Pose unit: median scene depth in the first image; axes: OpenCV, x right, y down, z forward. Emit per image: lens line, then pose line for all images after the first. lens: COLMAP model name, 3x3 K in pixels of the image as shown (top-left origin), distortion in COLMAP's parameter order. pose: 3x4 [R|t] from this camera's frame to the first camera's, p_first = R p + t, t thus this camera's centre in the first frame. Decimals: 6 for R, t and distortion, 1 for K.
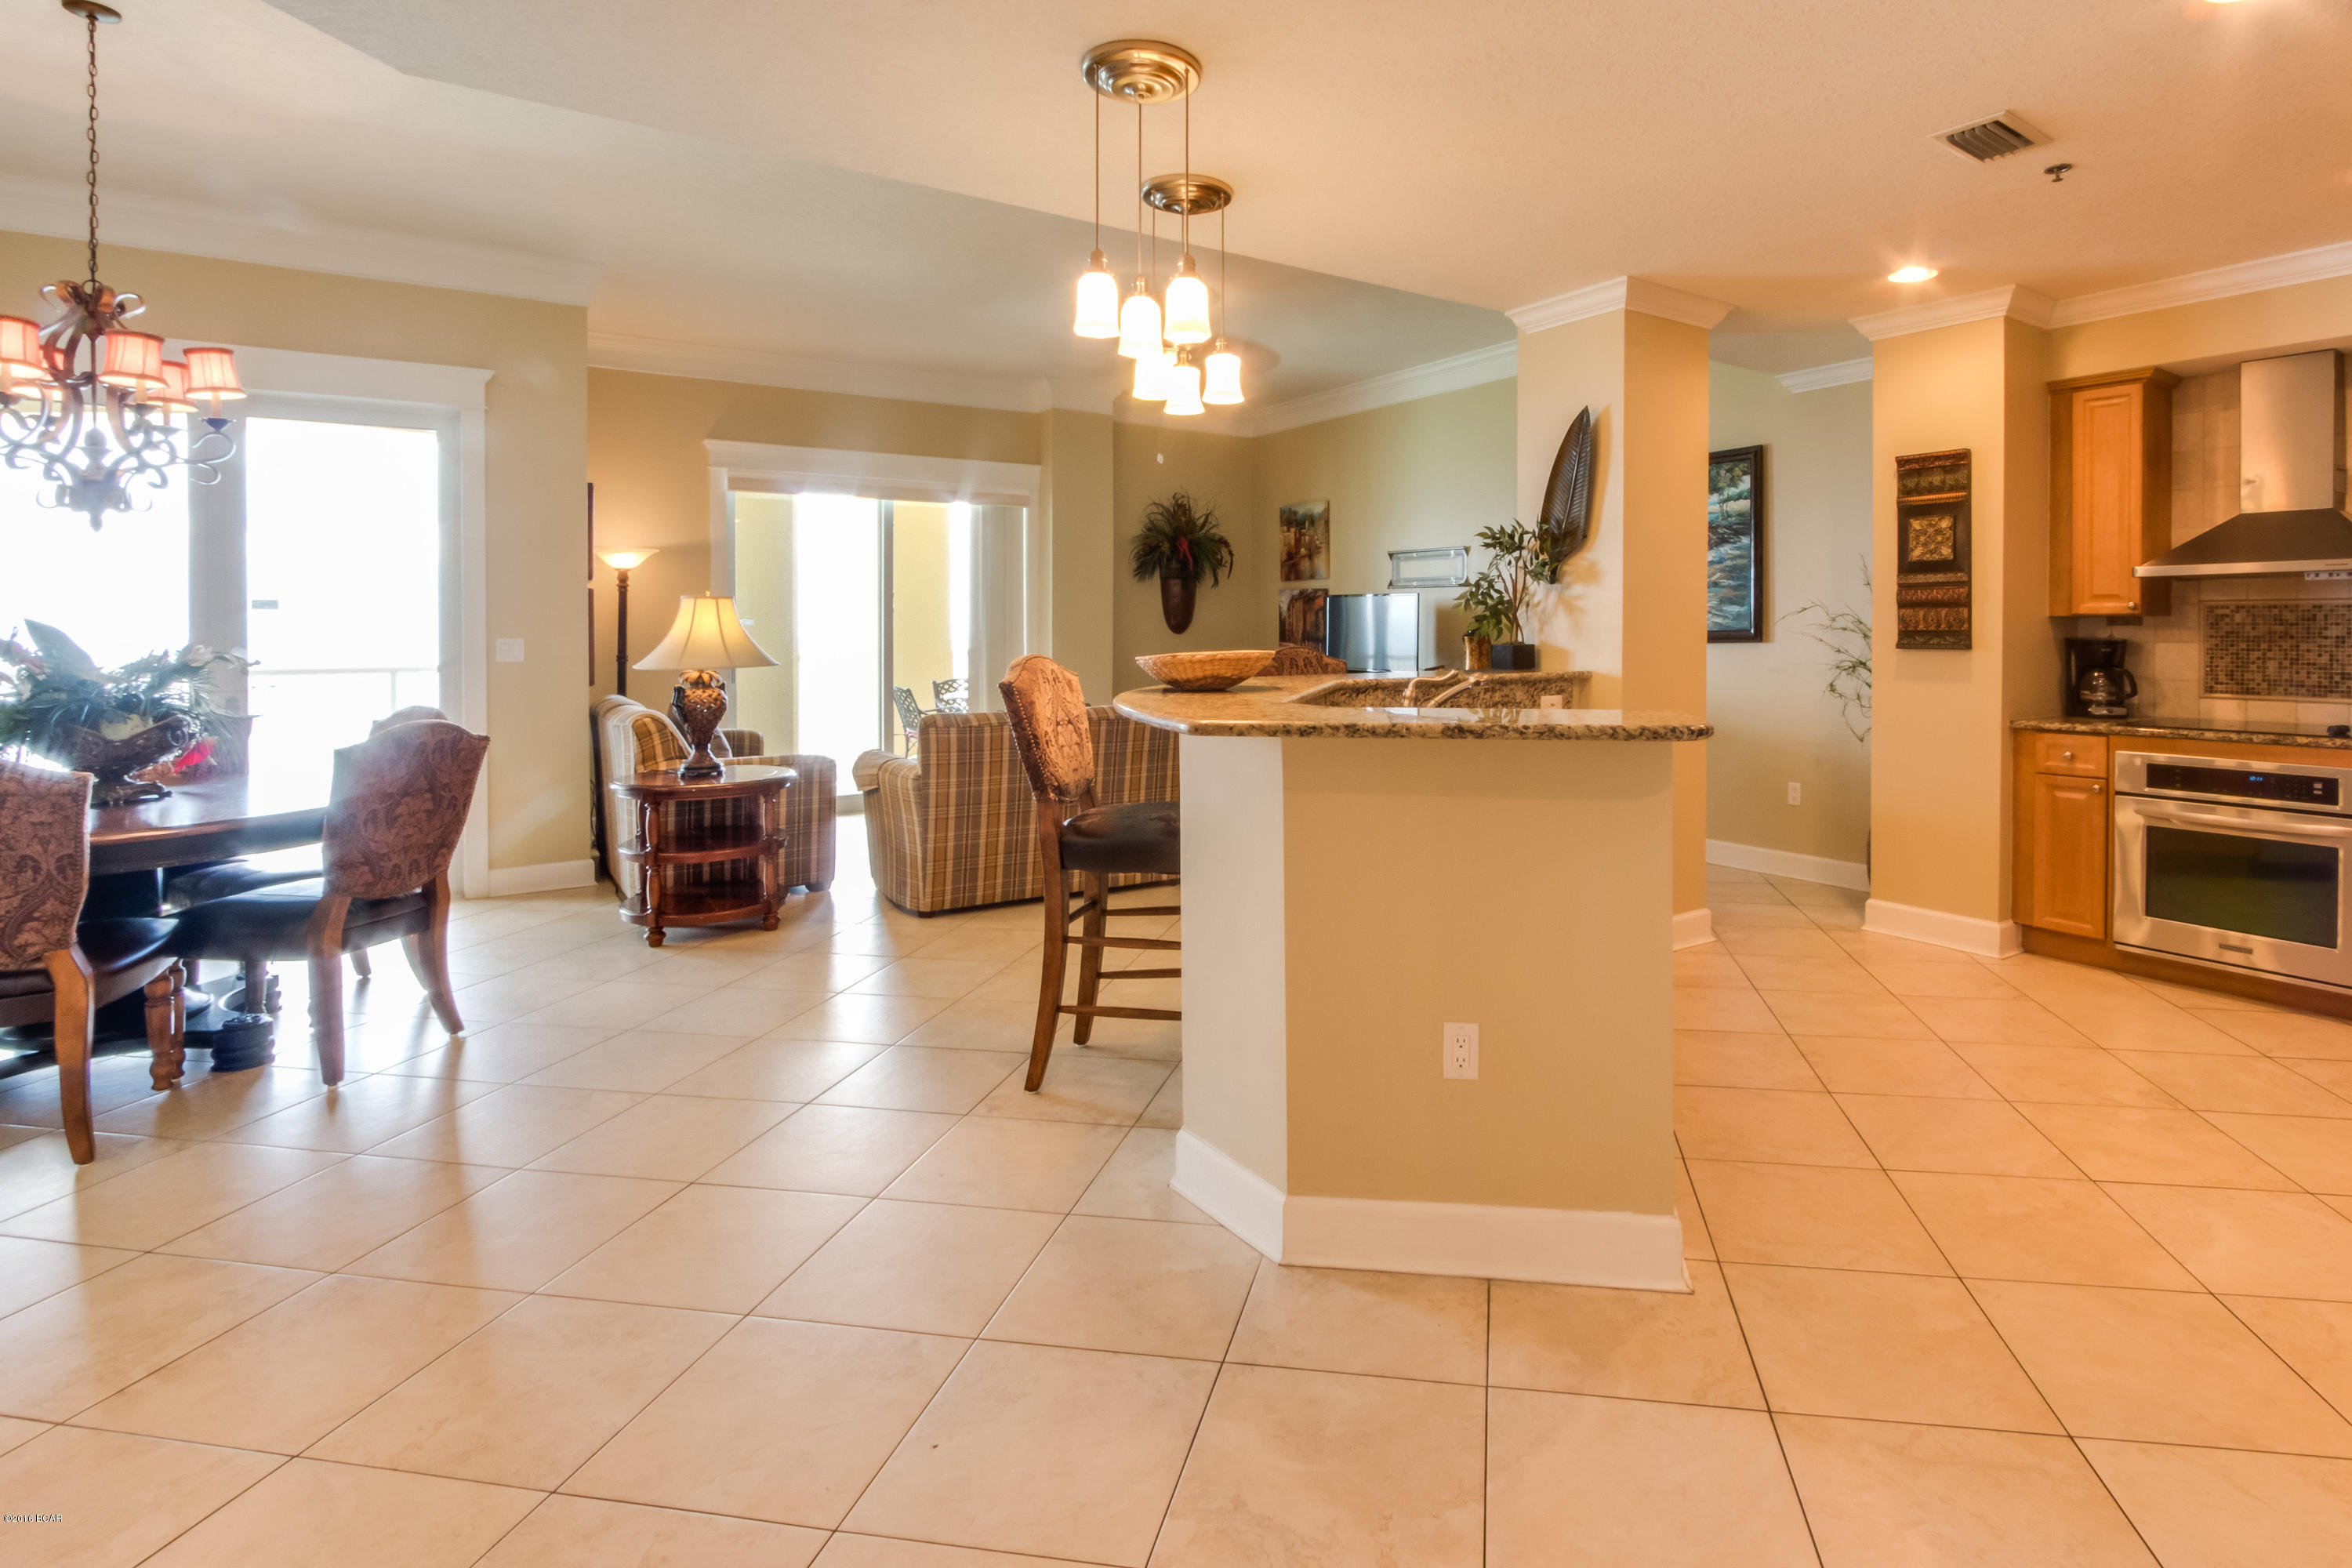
lens RADIAL K [[1108.9, 0, 1278.4], [0, 1108.9, 635.6], [0, 0, 1]] dist [-0.012909, 0.001409]
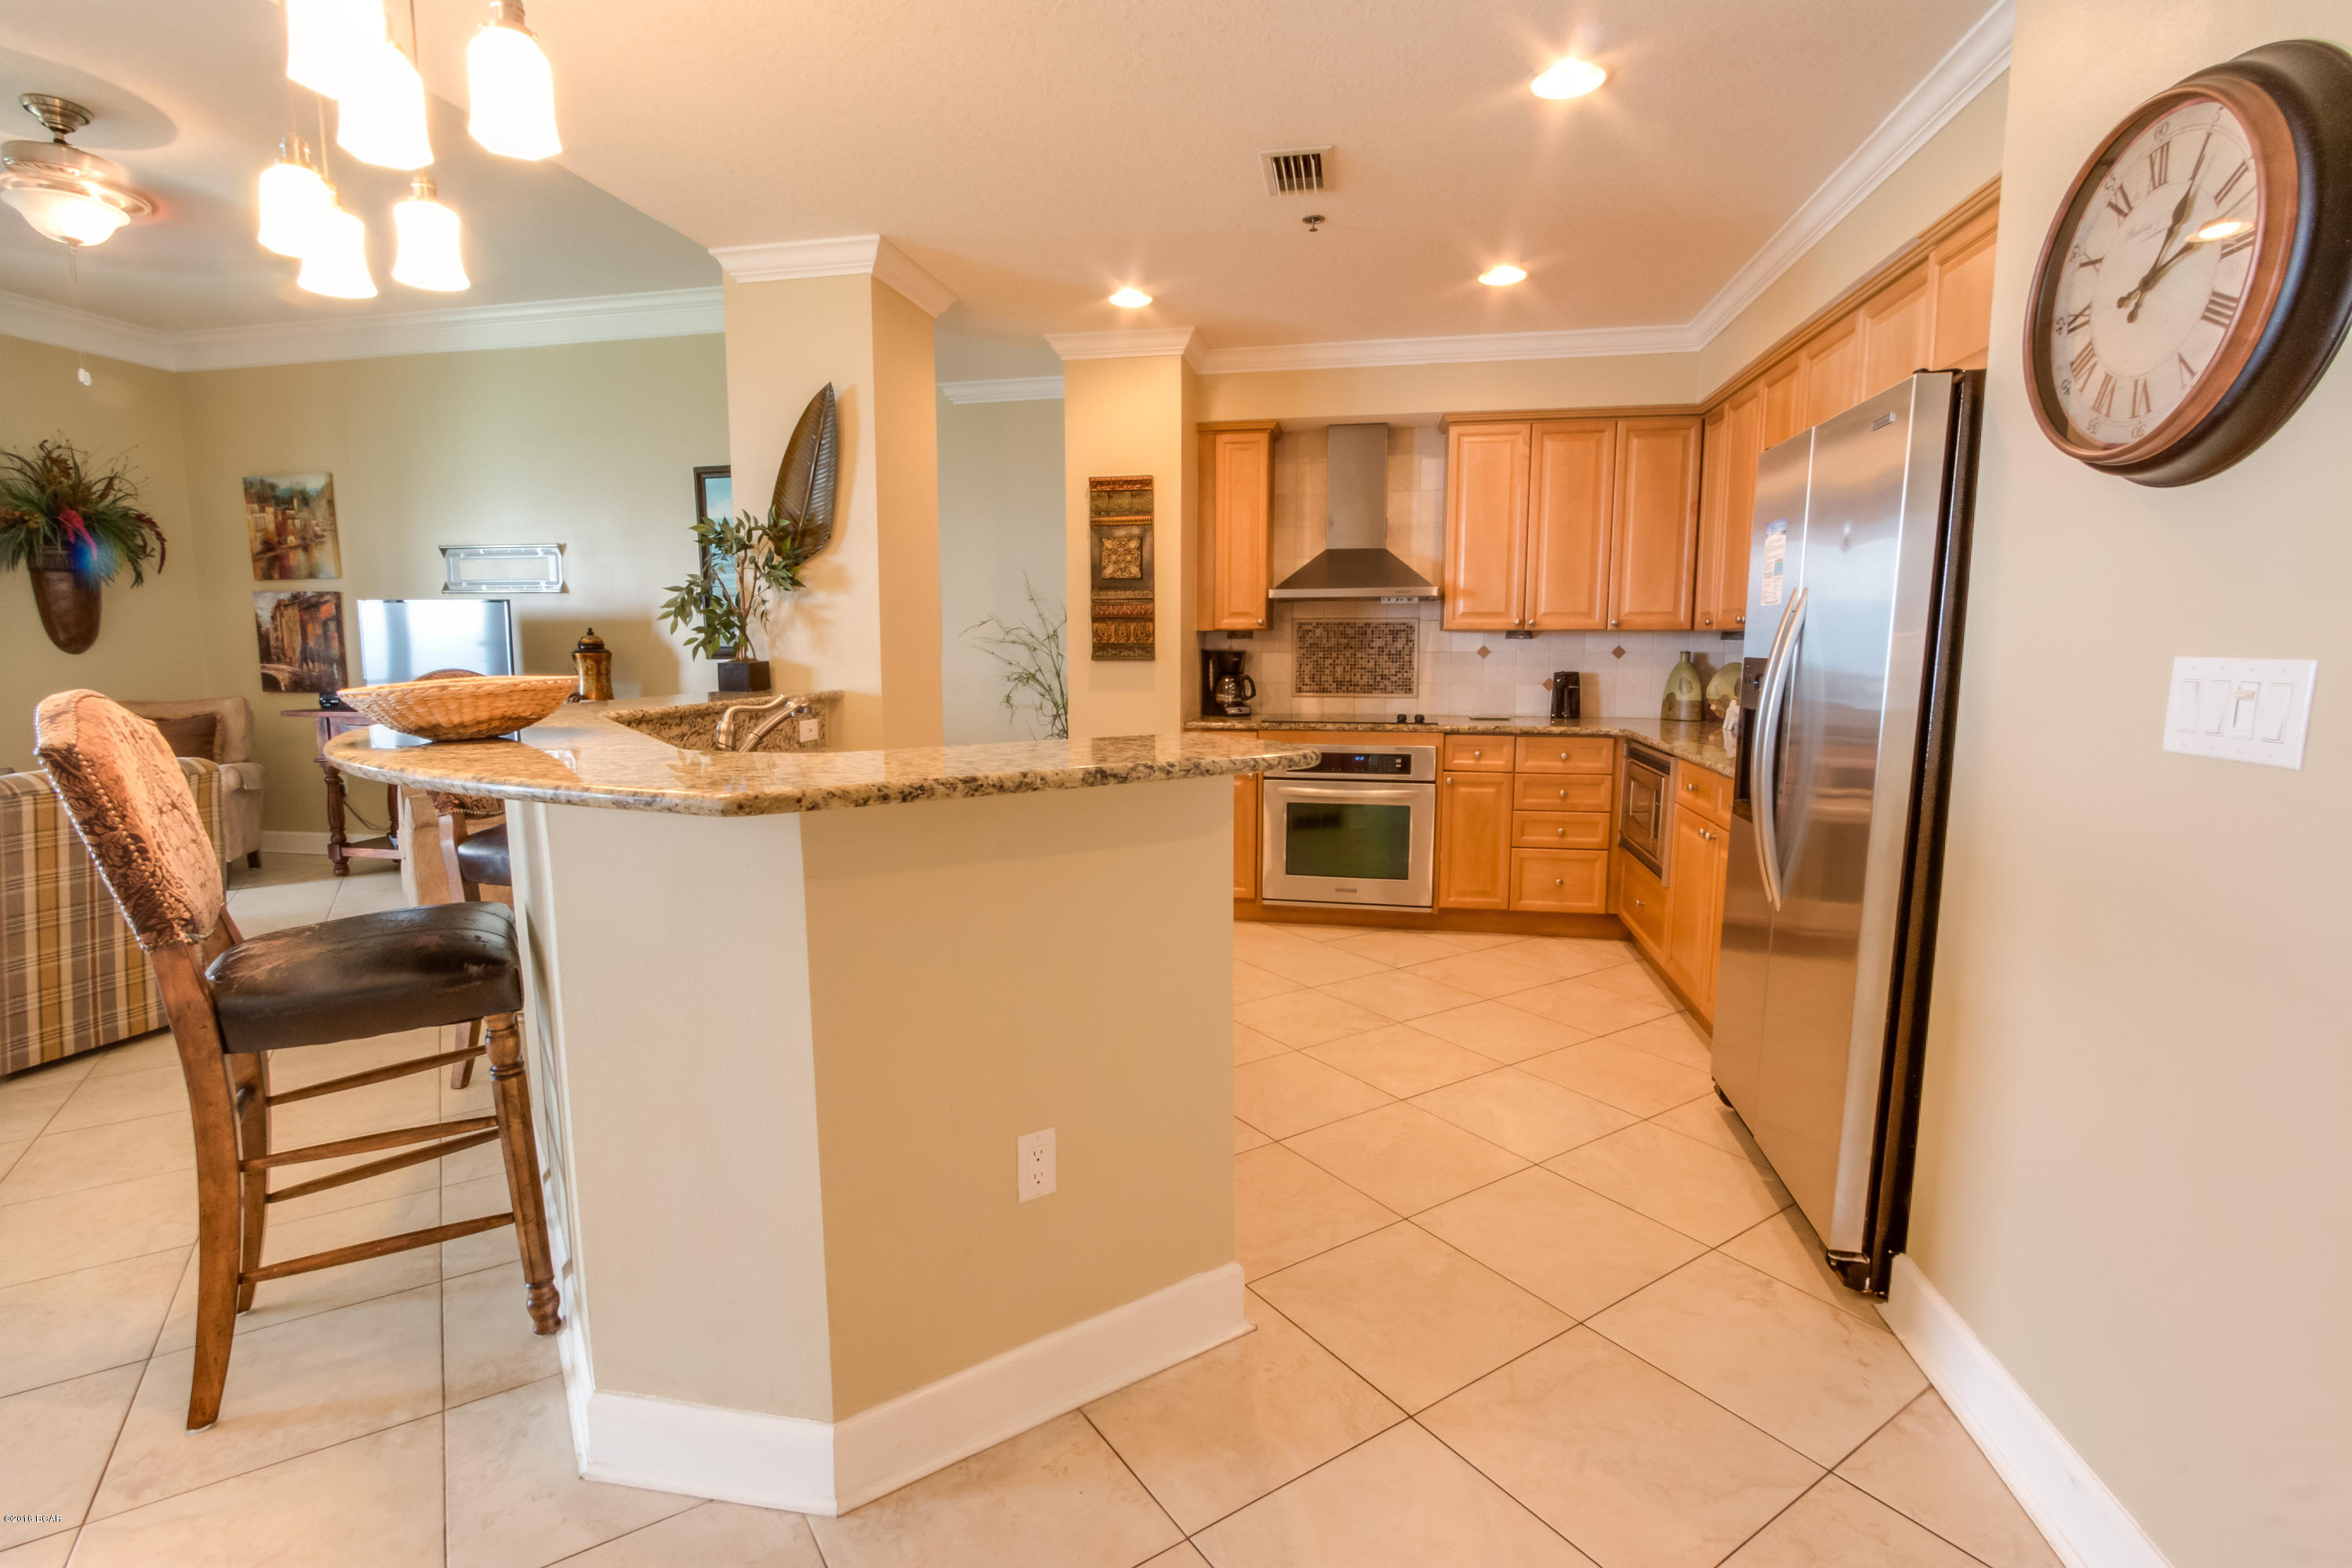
lens RADIAL K [[1108.9, 0, 1120.6], [0, 1108.9, 781.7], [0, 0, 1]] dist [-0.012909, 0.001409]
pose [[0.749418, -0.084773, 0.656647, -0.125556], [0.006986, 0.992727, 0.120188, -0.000773], [-0.662060, -0.085484, 0.744560, 0.156994]]
